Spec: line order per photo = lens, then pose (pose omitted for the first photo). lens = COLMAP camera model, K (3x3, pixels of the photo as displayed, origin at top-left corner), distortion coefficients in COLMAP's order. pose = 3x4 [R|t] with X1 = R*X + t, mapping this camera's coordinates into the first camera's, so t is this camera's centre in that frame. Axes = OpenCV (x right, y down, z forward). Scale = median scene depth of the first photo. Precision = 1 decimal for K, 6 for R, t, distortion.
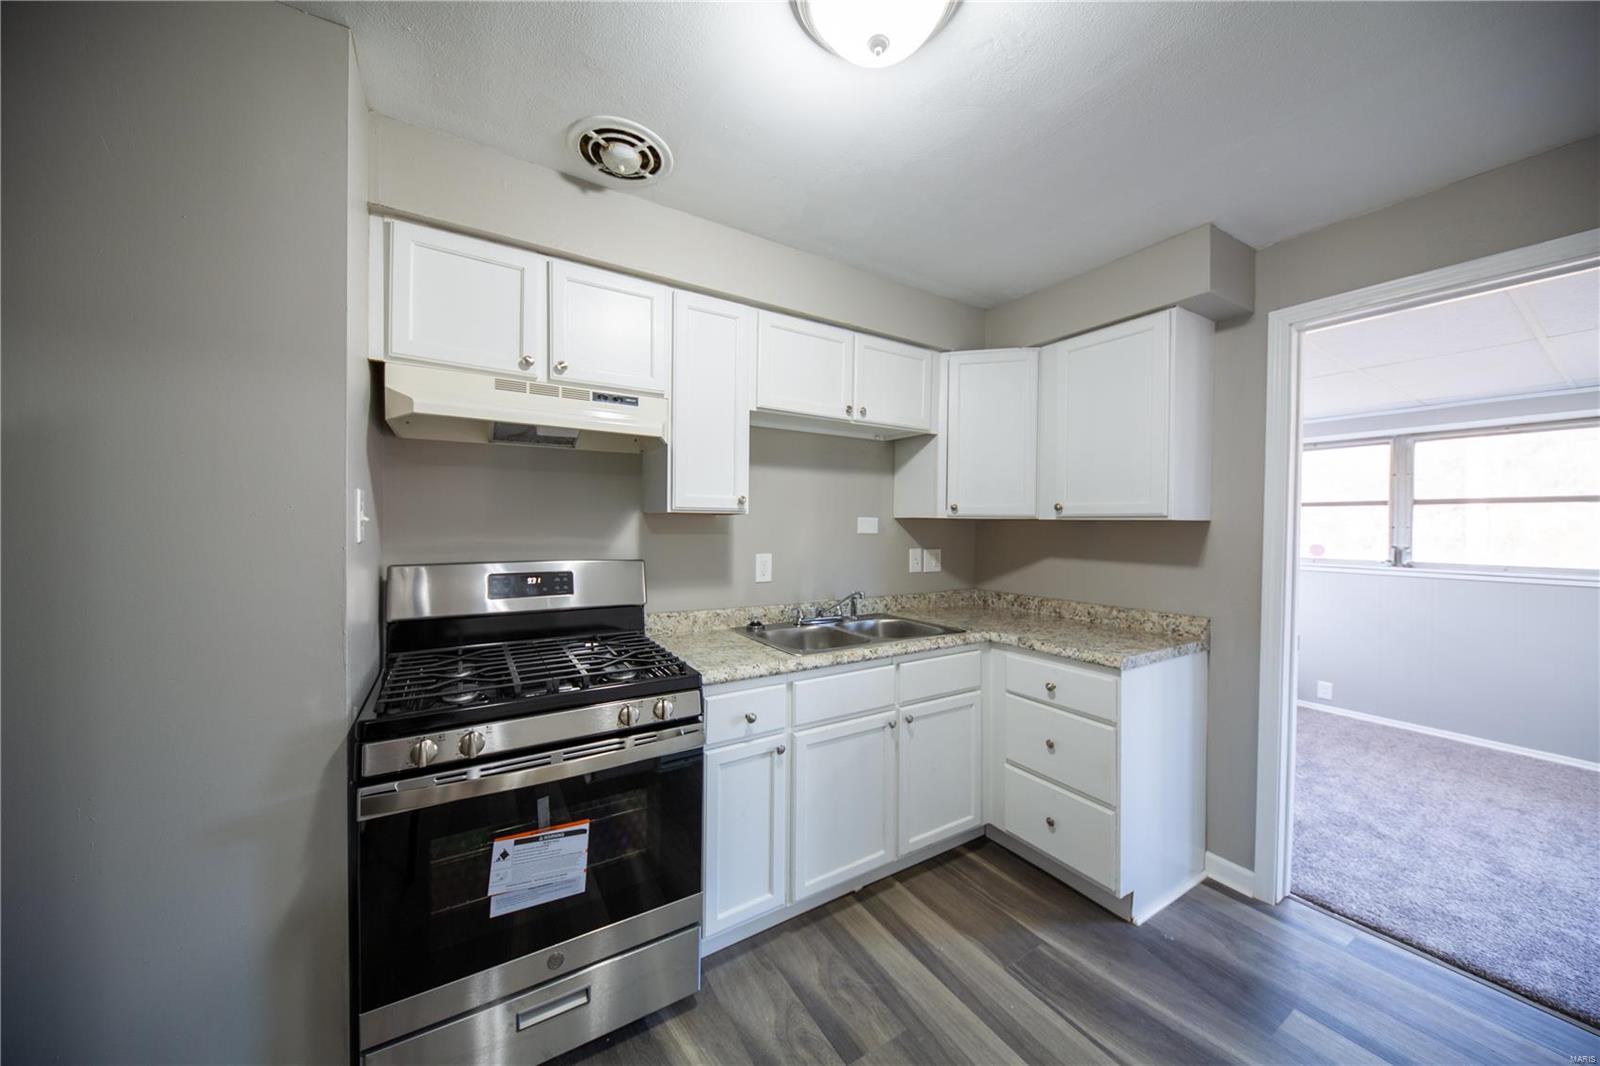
lens RADIAL K [[553.5, 0, 802.6], [0, 553.5, 530.4], [0, 0, 1]] dist [0.000881, -0.000464]
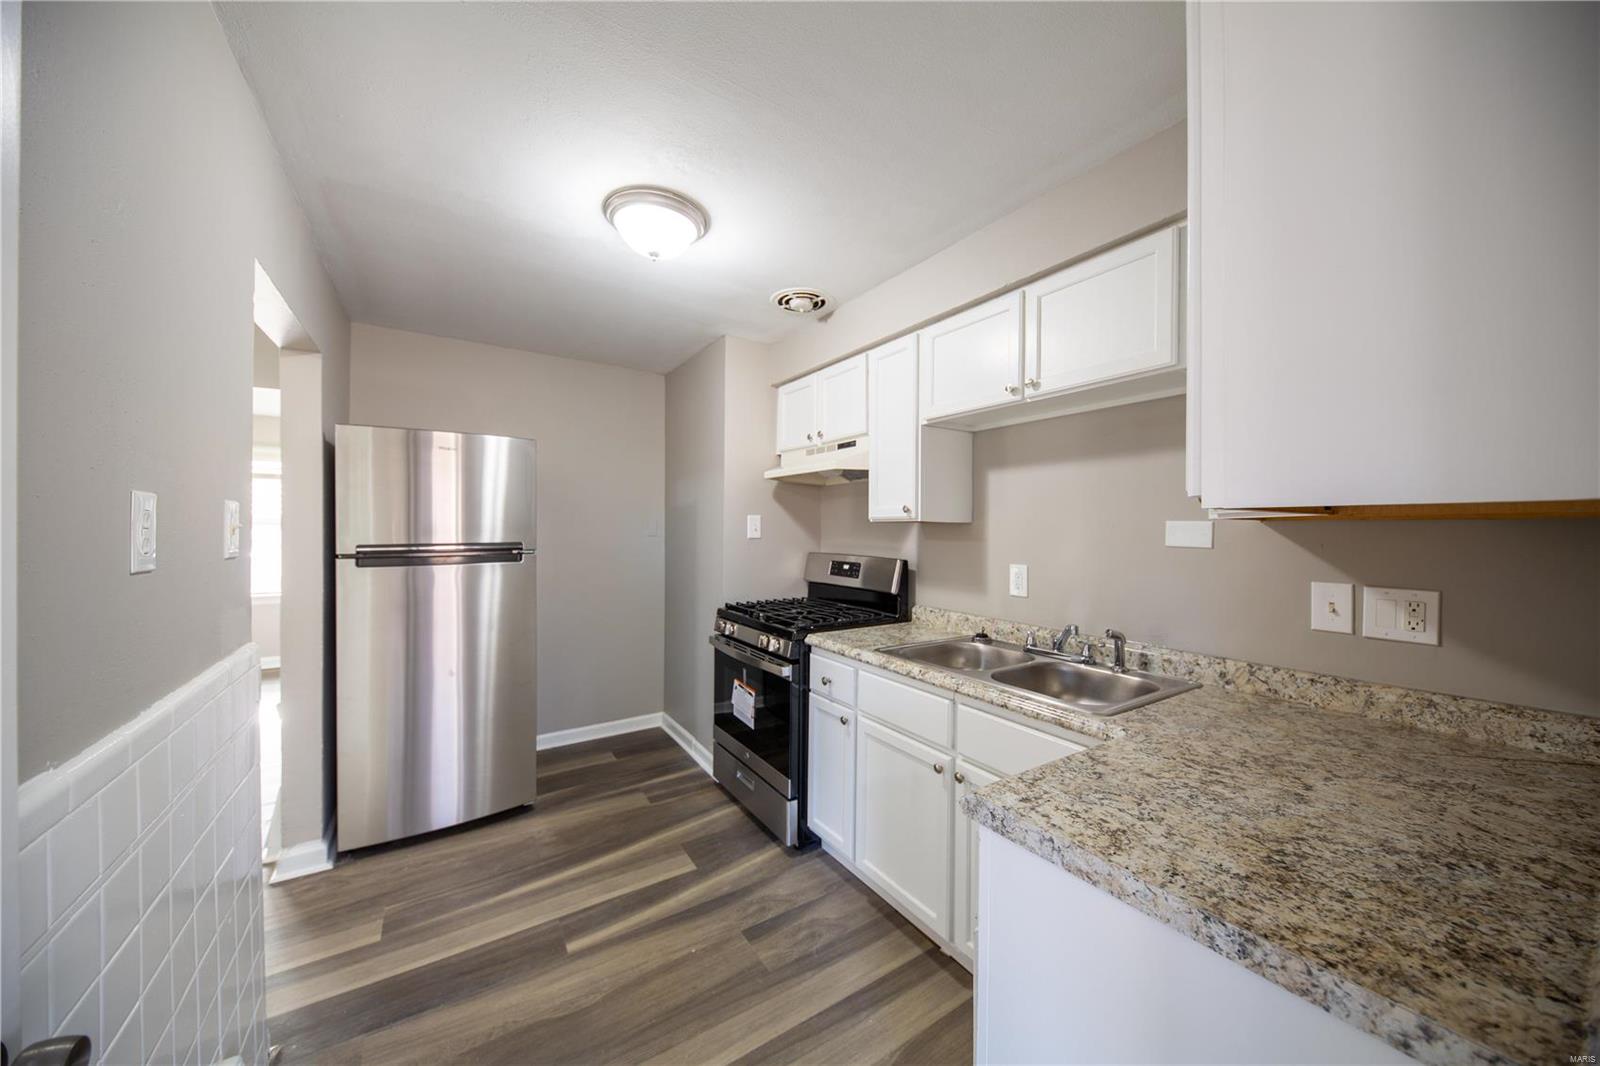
lens RADIAL K [[553.5, 0, 800.4], [0, 553.5, 530.7], [0, 0, 1]] dist [0.000881, -0.000464]
pose [[0.009940, -0.006826, -0.999927, 1.148613], [-0.021136, 0.999752, -0.007035, 0.001512], [0.999727, 0.021204, 0.009793, 0.890677]]
